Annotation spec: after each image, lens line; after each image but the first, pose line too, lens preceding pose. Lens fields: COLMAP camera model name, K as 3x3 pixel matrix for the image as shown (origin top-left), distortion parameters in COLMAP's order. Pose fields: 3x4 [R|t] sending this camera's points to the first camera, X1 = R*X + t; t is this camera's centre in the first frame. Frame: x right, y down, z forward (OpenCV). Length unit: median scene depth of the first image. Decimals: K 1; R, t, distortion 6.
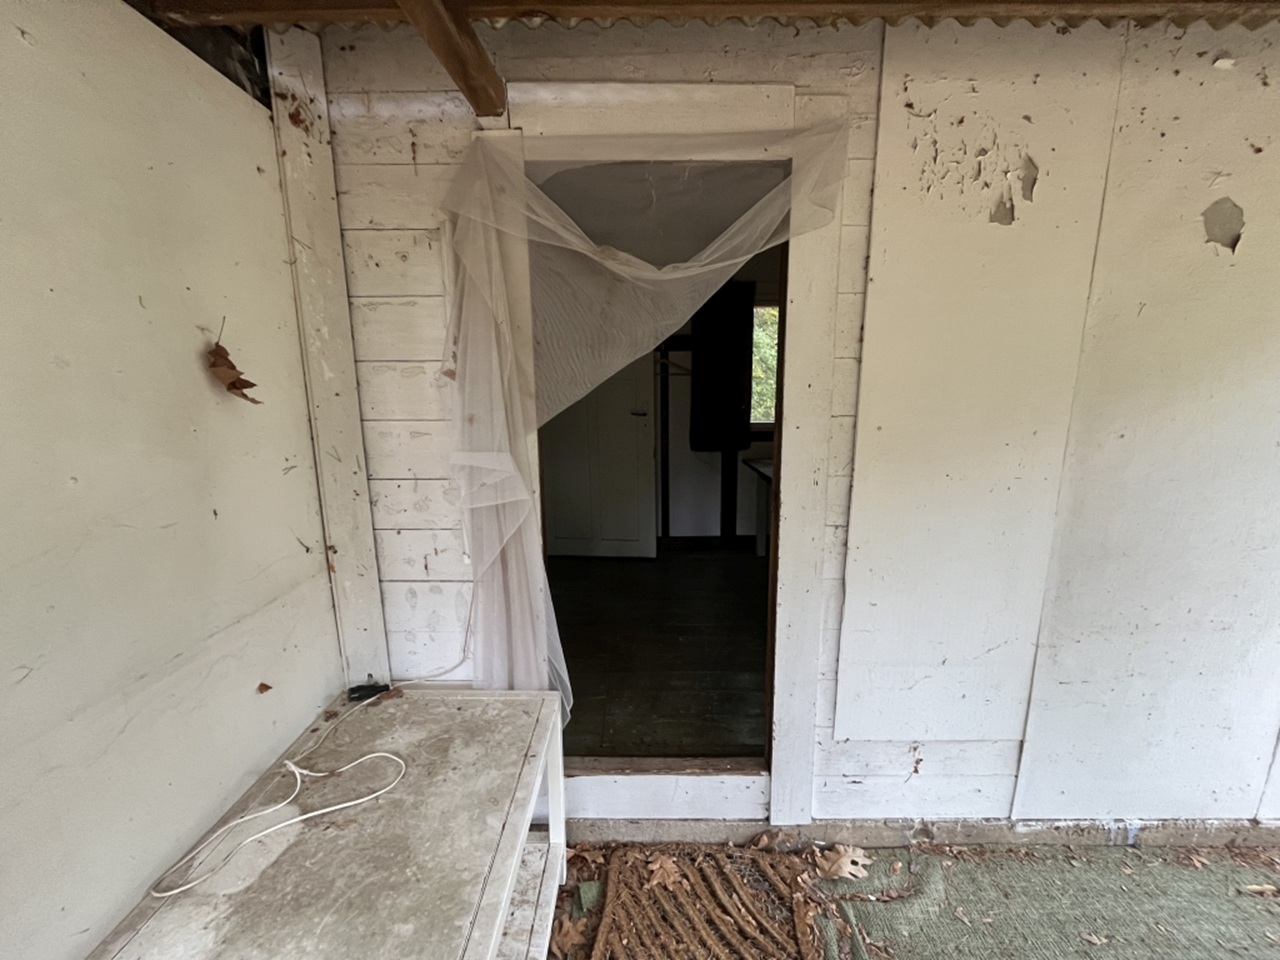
lens RADIAL K [[522.1, 0, 634.1], [0, 522.1, 482.5], [0, 0, 1]] dist [0.002839, 0.000814]
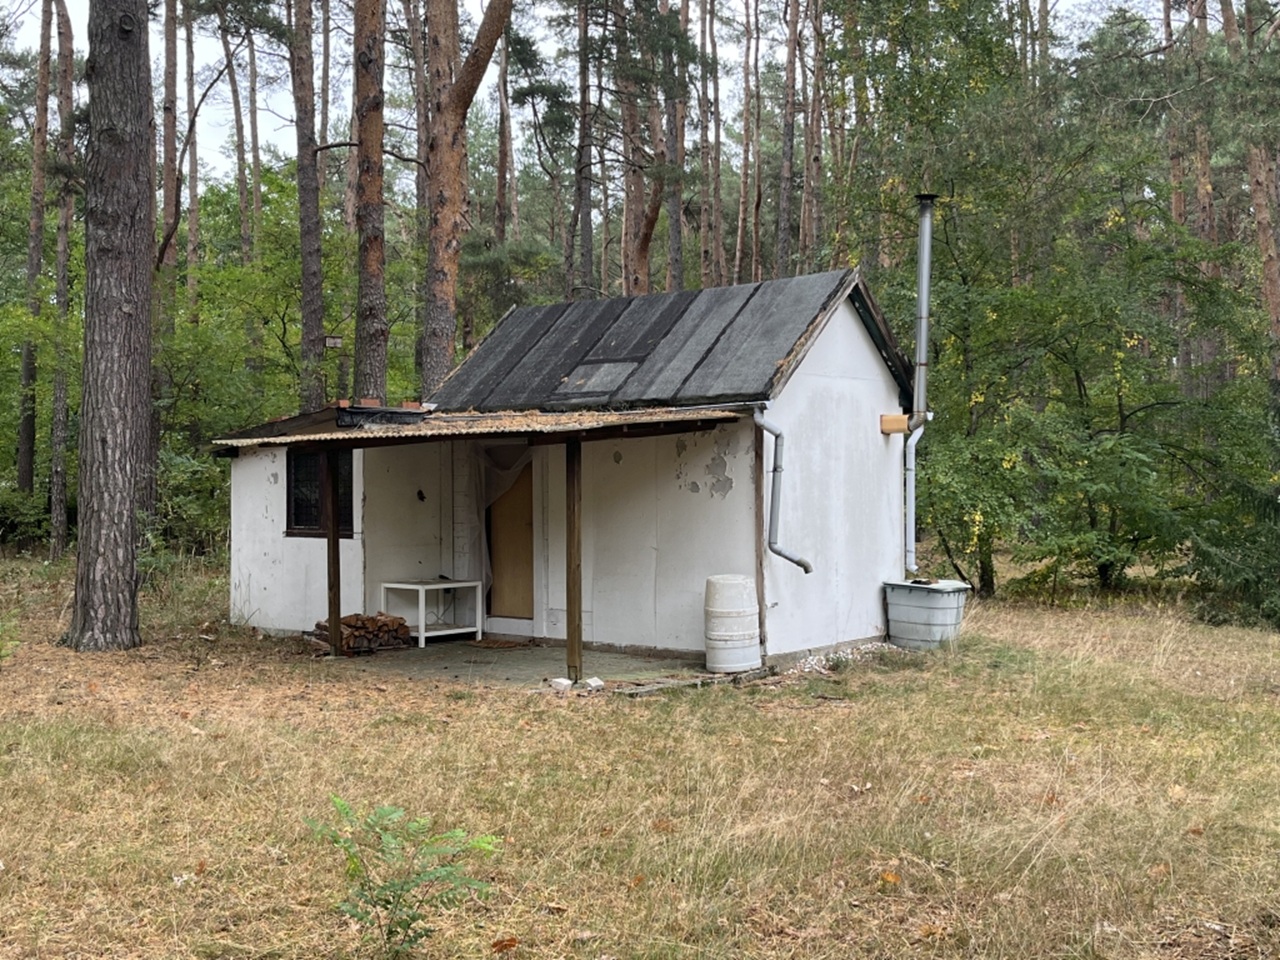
lens RADIAL K [[1452.7, 0, 641.3], [0, 1452.7, 483.3], [0, 0, 1]] dist [0.055087, 0.000000]
pose [[0.770925, 0.003648, -0.636916, 7.356161], [-0.121023, 0.982605, -0.140859, 1.048337], [0.625322, 0.185673, 0.757956, -6.269995]]
